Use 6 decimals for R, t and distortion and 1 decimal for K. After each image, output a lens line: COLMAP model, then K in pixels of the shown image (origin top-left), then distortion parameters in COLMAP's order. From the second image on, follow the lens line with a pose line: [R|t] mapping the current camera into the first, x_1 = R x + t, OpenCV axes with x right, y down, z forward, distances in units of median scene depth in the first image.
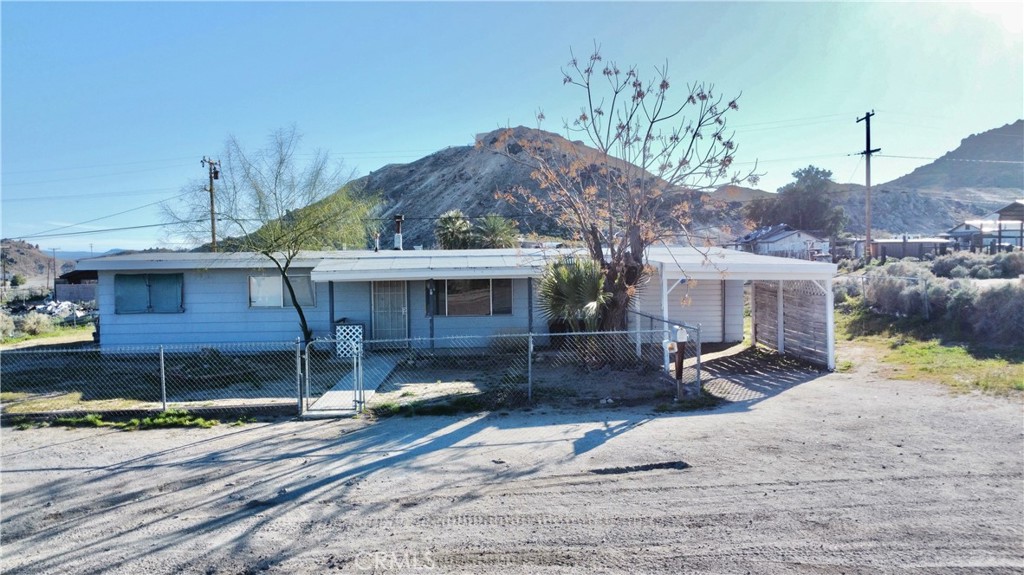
lens RADIAL K [[760.9, 0, 512.0], [0, 760.9, 287.5], [0, 0, 1]] dist [-0.012492, -0.004315]
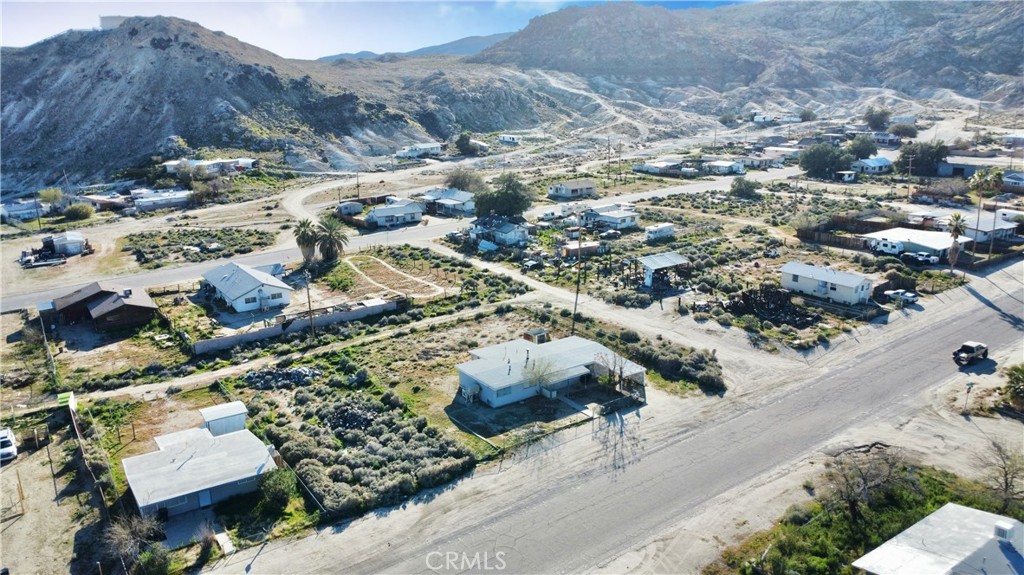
lens RADIAL K [[760.9, 0, 512.0], [0, 760.9, 287.5], [0, 0, 1]] dist [-0.012492, -0.004315]
pose [[0.861543, -0.126690, 0.491623, -0.142488], [0.019176, 0.975793, 0.217854, -0.085931], [-0.507323, -0.178263, 0.843117, -0.144365]]
